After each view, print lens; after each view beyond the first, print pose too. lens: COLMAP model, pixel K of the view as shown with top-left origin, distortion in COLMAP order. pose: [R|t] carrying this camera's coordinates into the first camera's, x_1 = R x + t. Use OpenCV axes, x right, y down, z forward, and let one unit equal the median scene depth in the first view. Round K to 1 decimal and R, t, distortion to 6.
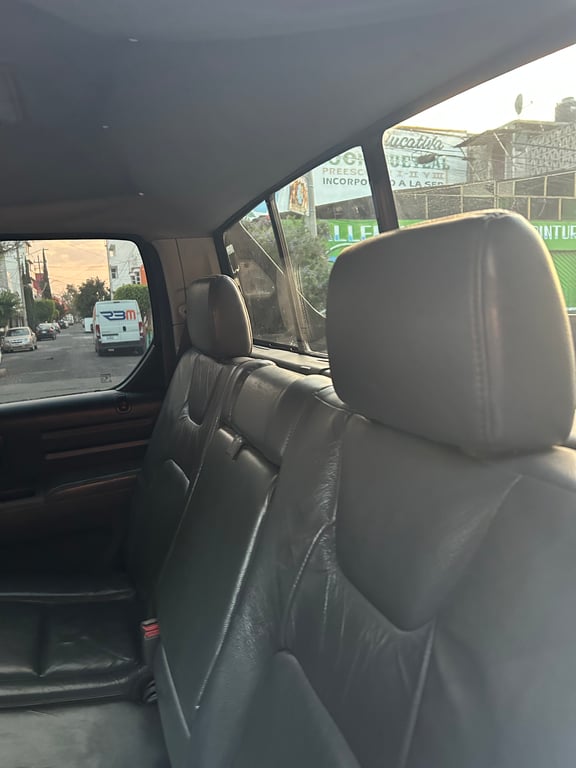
lens RADIAL K [[584.3, 0, 291.2], [0, 584.3, 387.1], [0, 0, 1]] dist [0.048661, -0.054128]
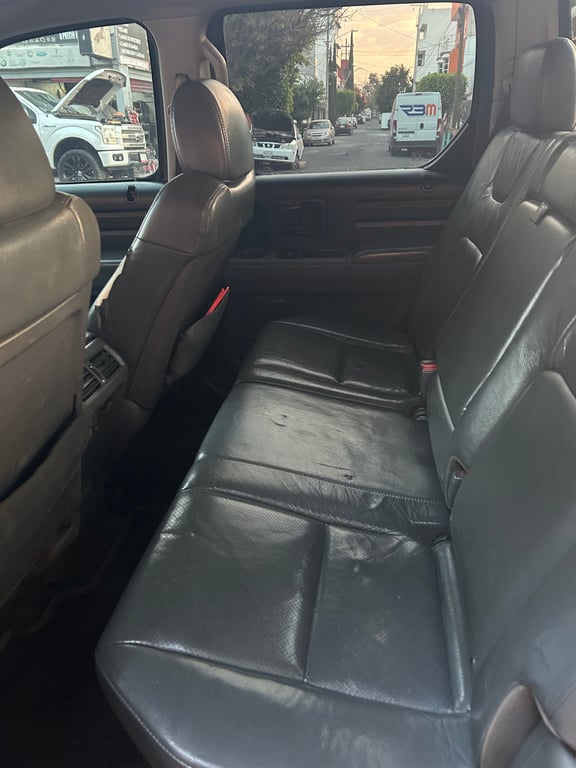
lens RADIAL K [[584.3, 0, 292.0], [0, 584.3, 384.9], [0, 0, 1]] dist [0.048661, -0.054128]
pose [[0.888885, 0.227243, -0.397798, 0.000127], [-0.094524, 0.940597, 0.326103, 0.003366], [0.448272, -0.252267, 0.857562, -0.008152]]
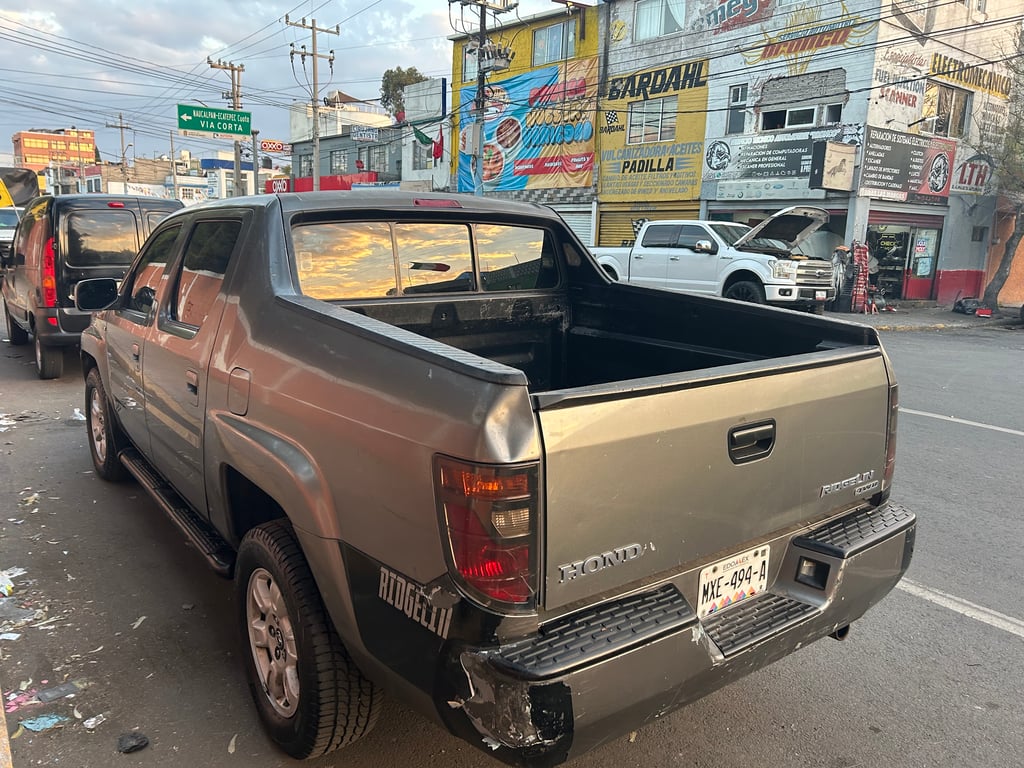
lens RADIAL K [[779.1, 0, 510.9], [0, 779.1, 378.0], [0, 0, 1]] dist [0.048661, -0.054128]
pose [[0.287466, 0.234604, -0.928614, 0.197839], [-0.172427, 0.966373, 0.190766, -0.022488], [0.942142, 0.105280, 0.318252, 0.018090]]
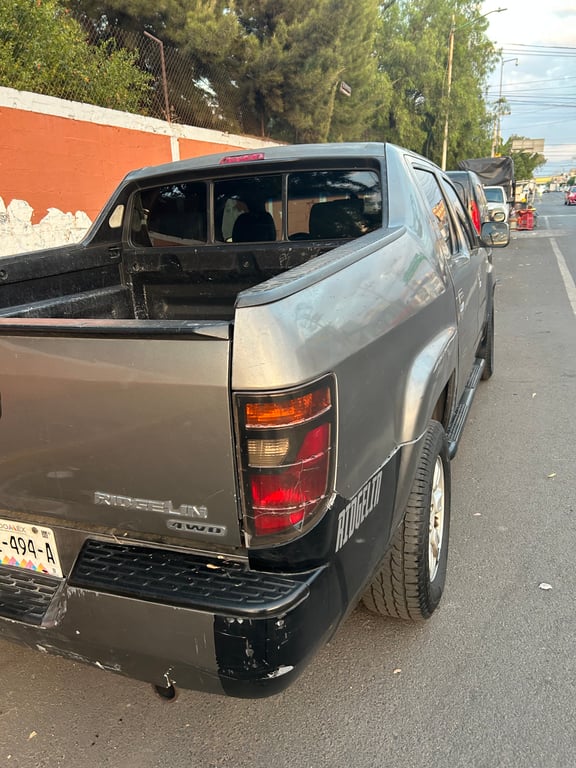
lens RADIAL K [[584.3, 0, 291.3], [0, 584.3, 389.2], [0, 0, 1]] dist [0.048661, -0.054128]
pose [[-0.658572, 0.298523, -0.690773, 0.120357], [-0.024861, 0.908817, 0.416454, -0.034574], [0.752107, 0.291438, -0.591099, 0.186817]]
